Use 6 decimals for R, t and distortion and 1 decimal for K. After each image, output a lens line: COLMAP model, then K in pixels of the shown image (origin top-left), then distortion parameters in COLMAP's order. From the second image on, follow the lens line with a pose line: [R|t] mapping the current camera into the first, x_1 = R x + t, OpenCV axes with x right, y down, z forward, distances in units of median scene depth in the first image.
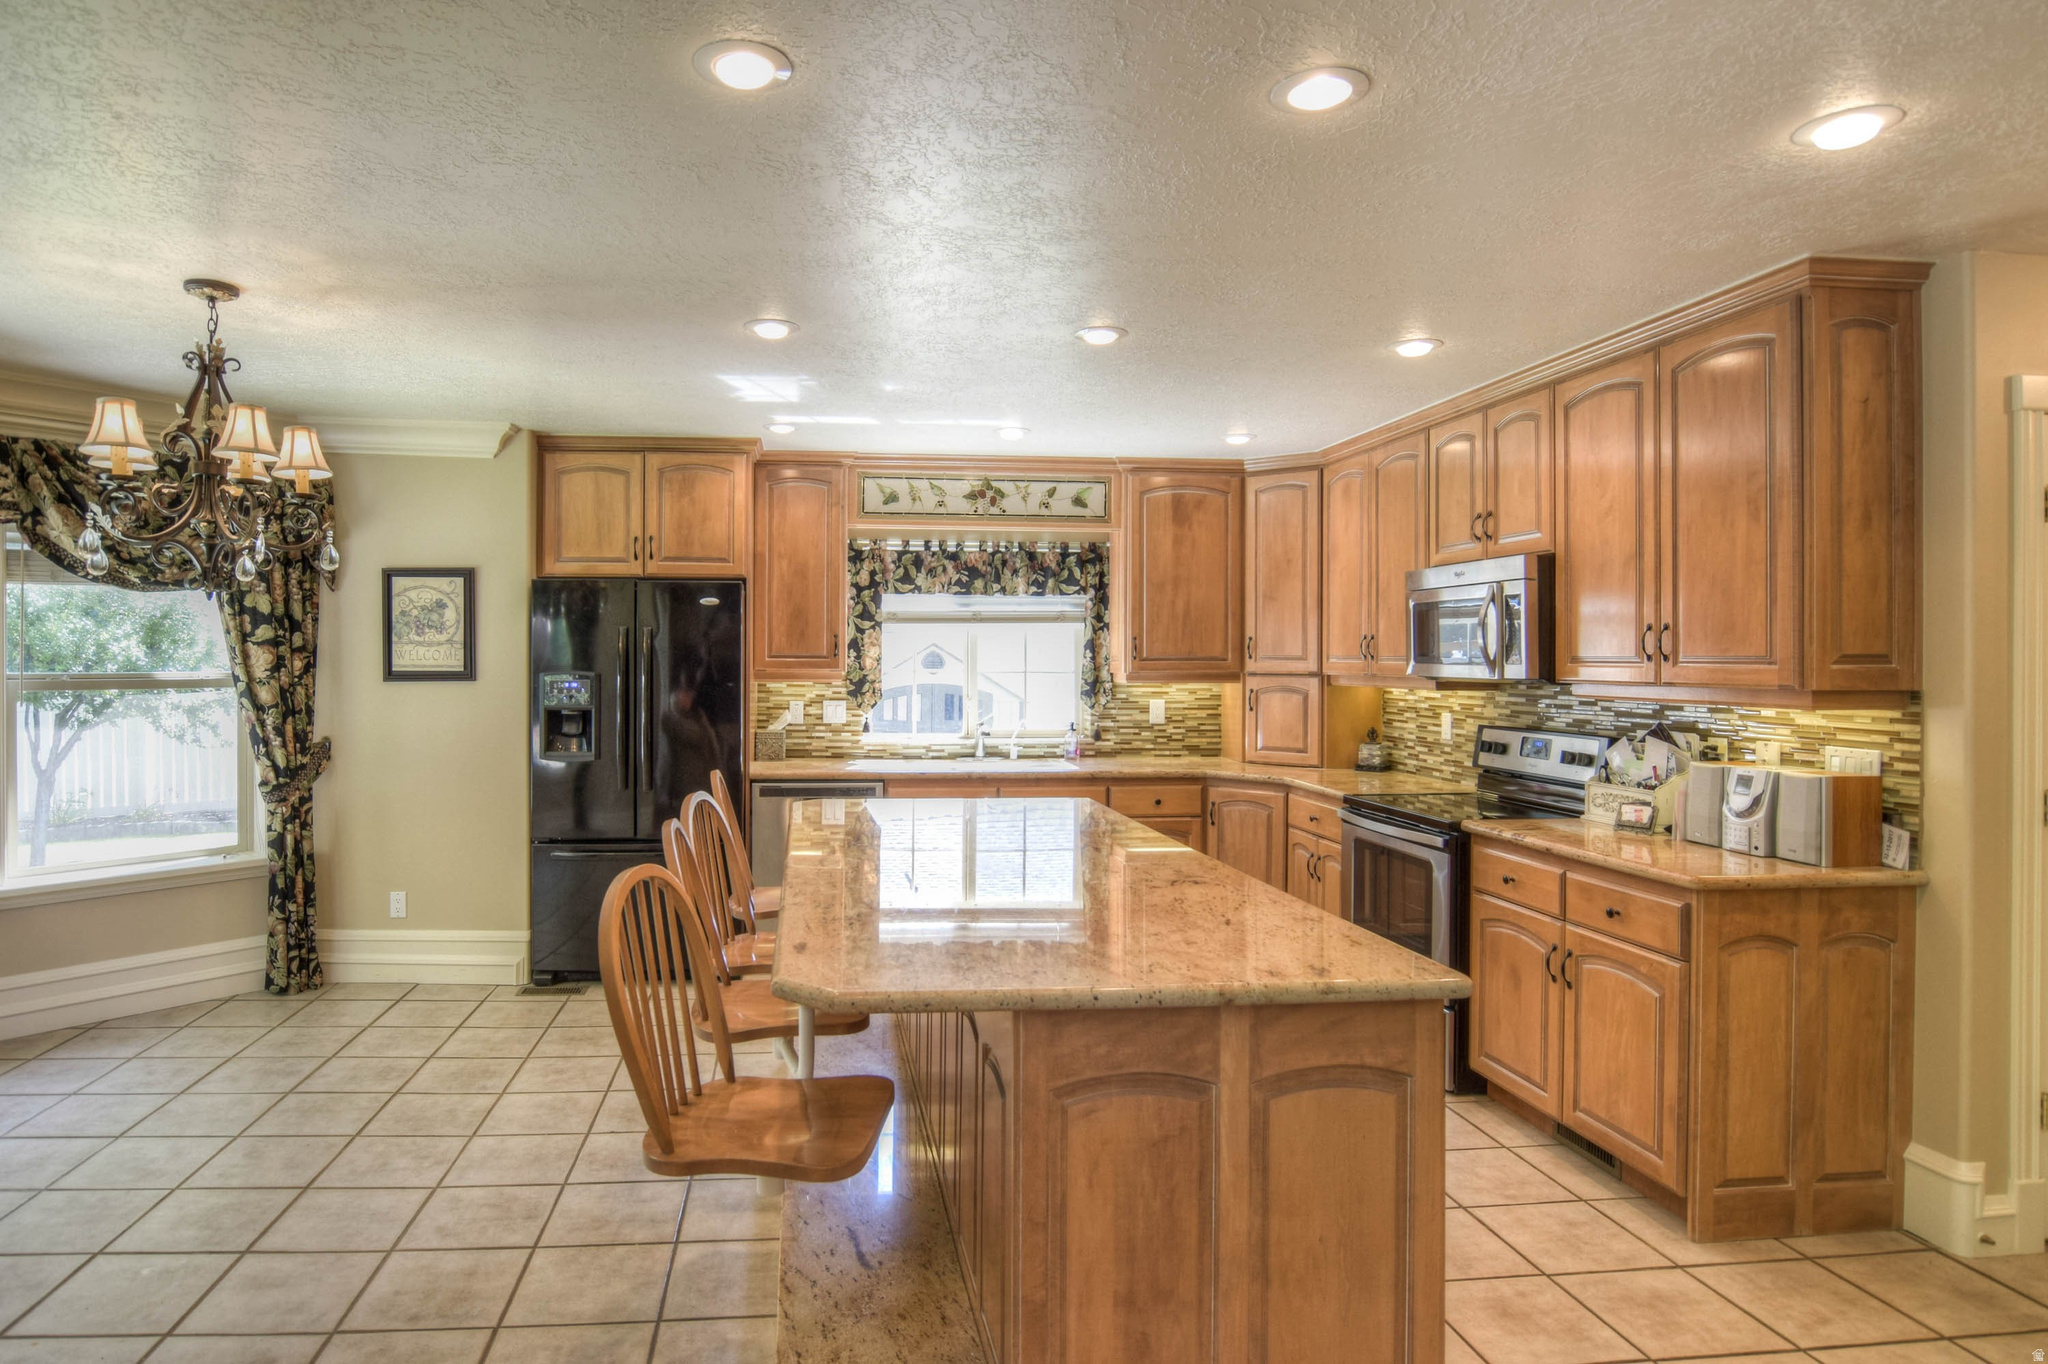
lens RADIAL K [[1121.4, 0, 922.3], [0, 1121.4, 675.9], [0, 0, 1]] dist [-0.031382, 0.002469]
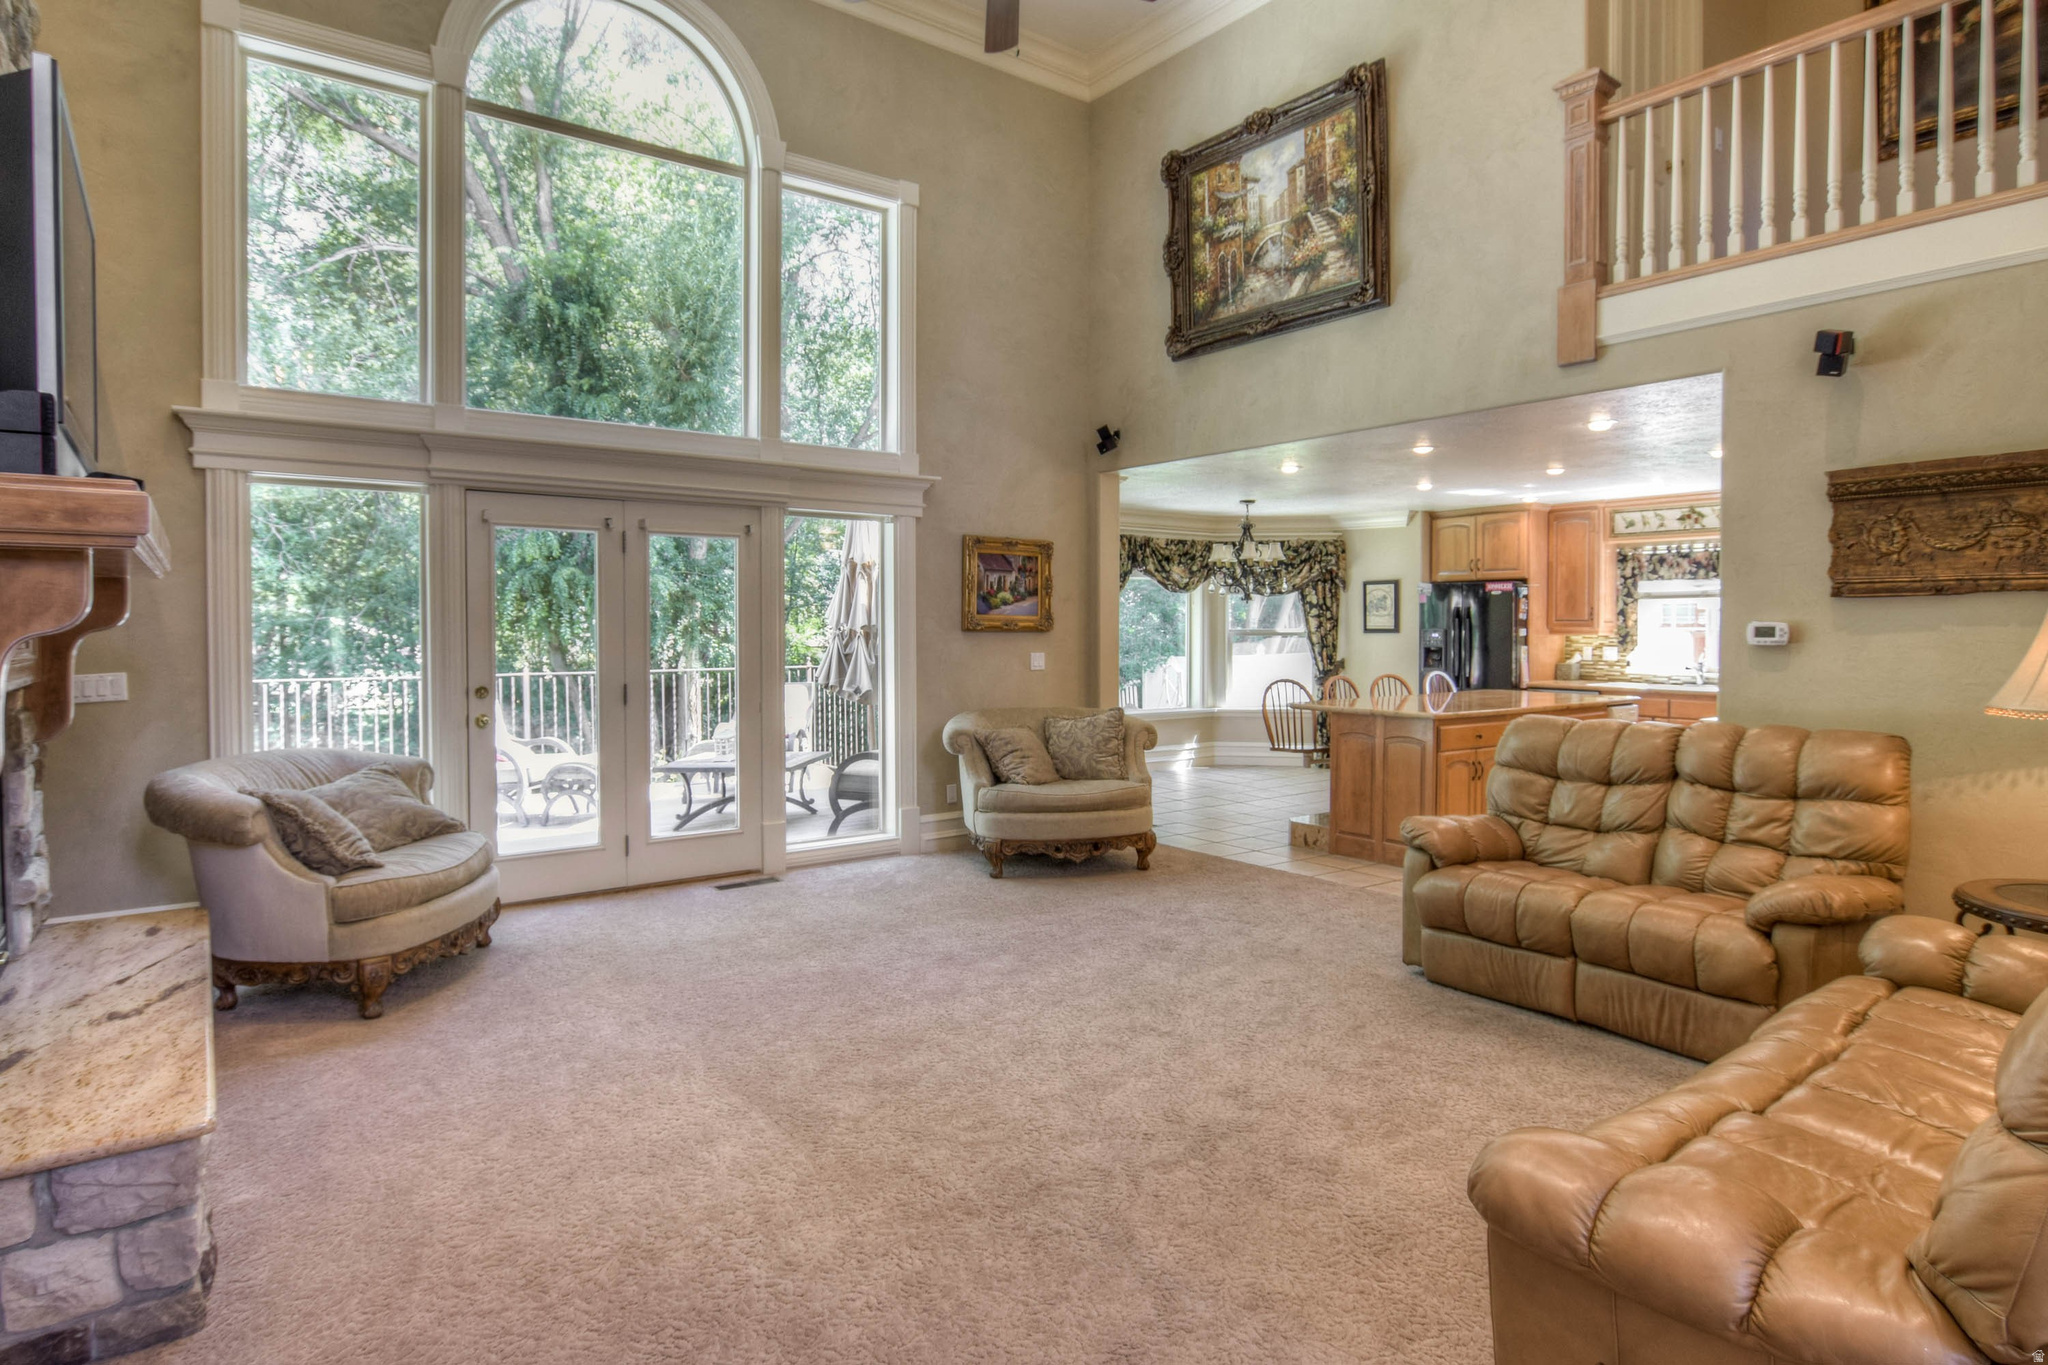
lens RADIAL K [[1122.3, 0, 1035.0], [0, 1122.3, 652.0], [0, 0, 1]] dist [-0.025806, 0.003252]
pose [[0.525191, 0.019205, -0.850768, 0.904413], [-0.005862, 0.999803, 0.018951, 0.003467], [0.850964, -0.004966, 0.525200, -0.603432]]
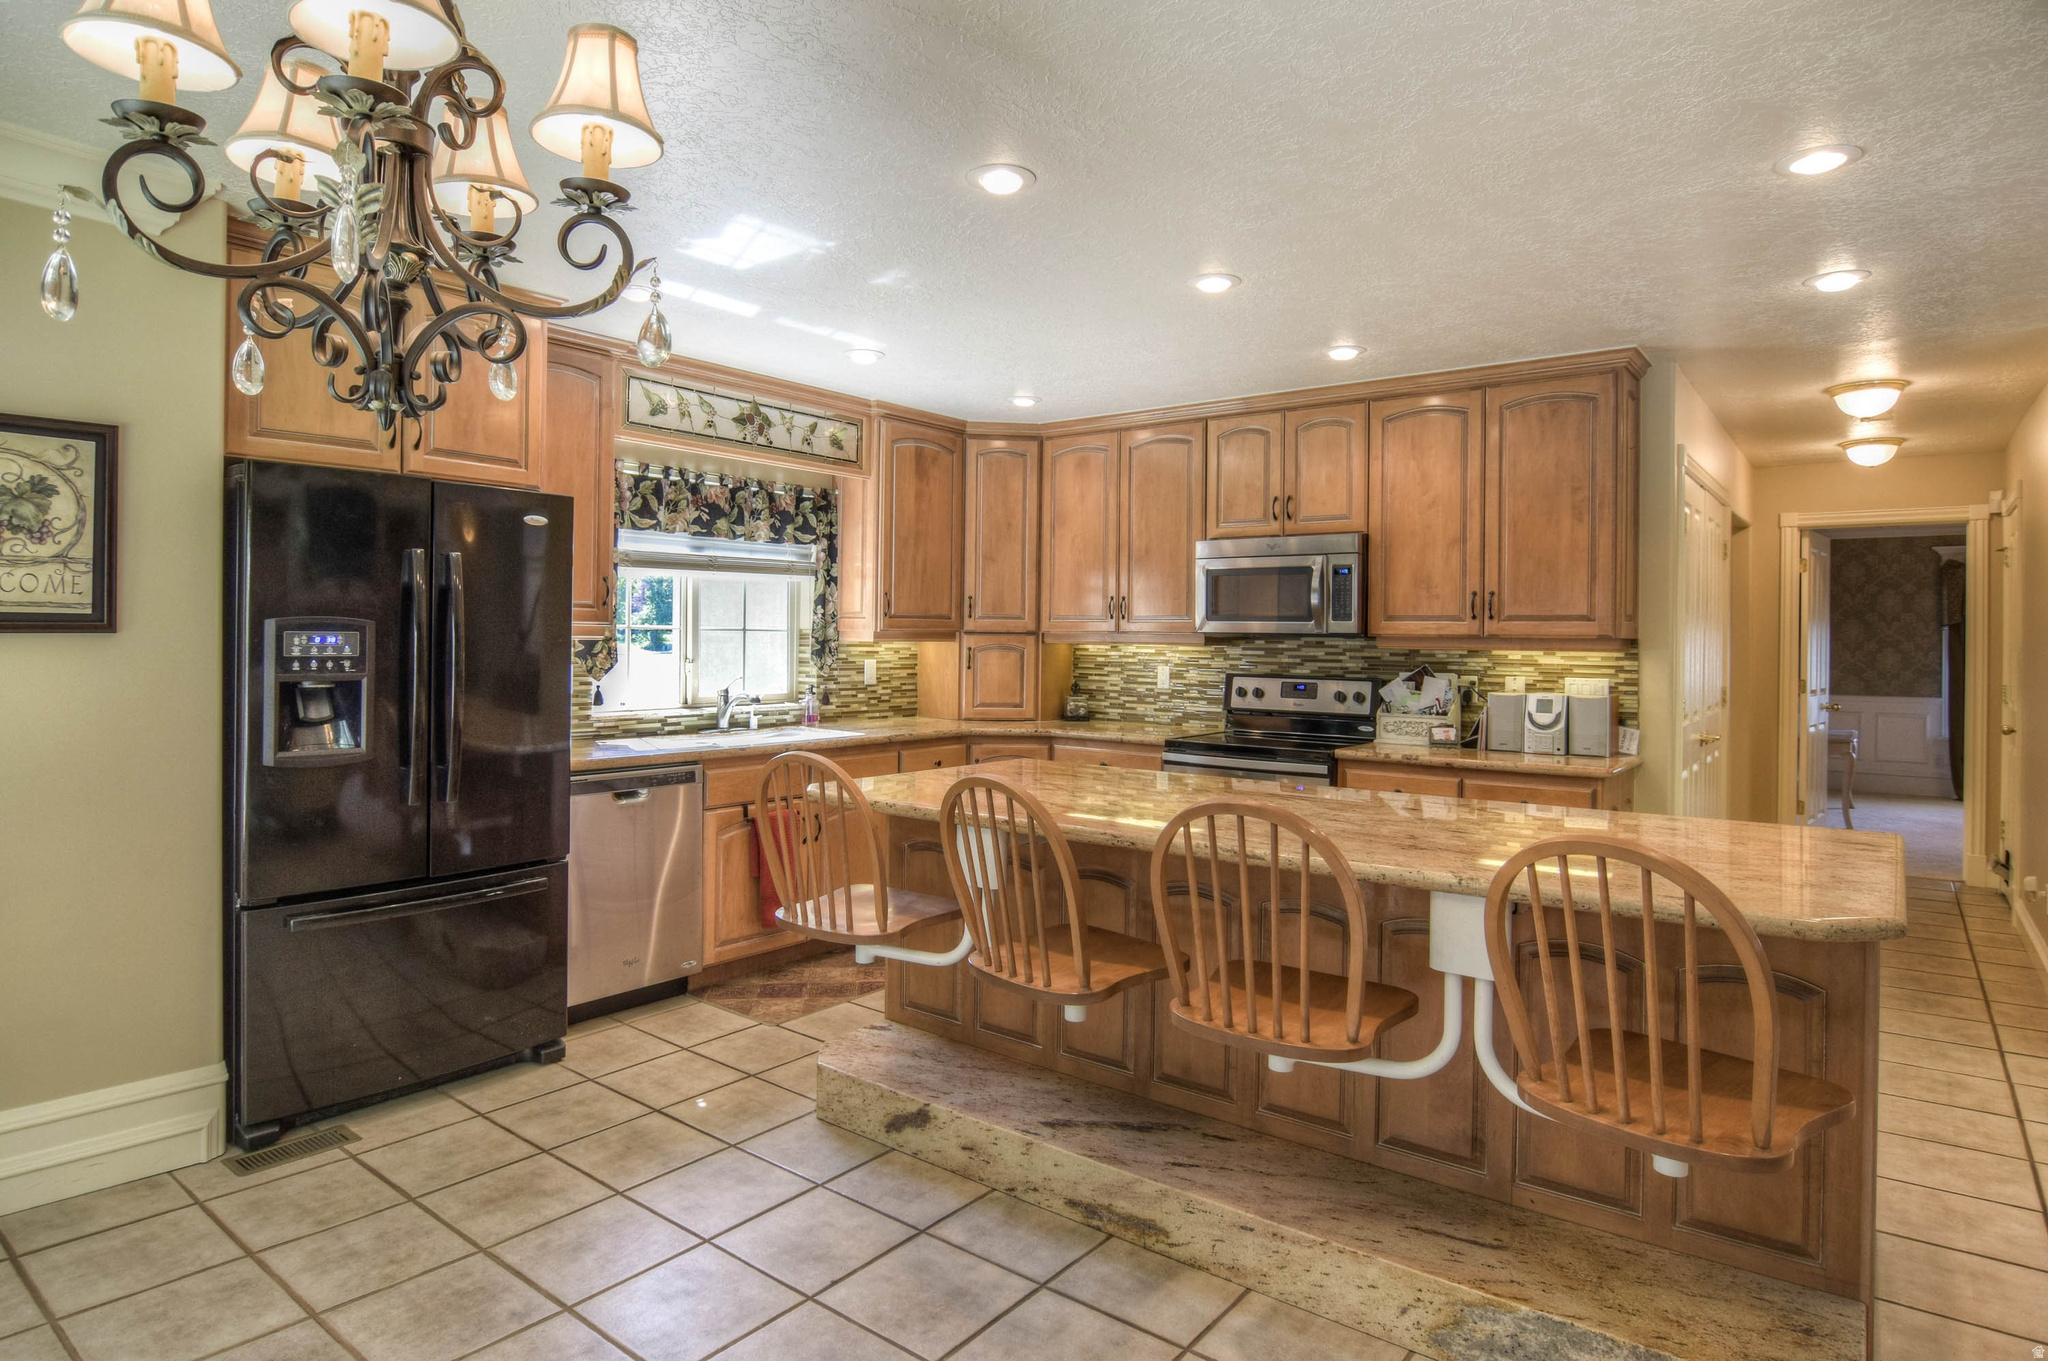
lens RADIAL K [[1122.3, 0, 991.4], [0, 1122.3, 641.7], [0, 0, 1]] dist [-0.025806, 0.003252]
pose [[0.701986, 0.001015, 0.712190, -0.425103], [0.002400, 0.999990, -0.003791, 0.010590], [-0.712187, 0.004370, 0.701976, 0.271754]]
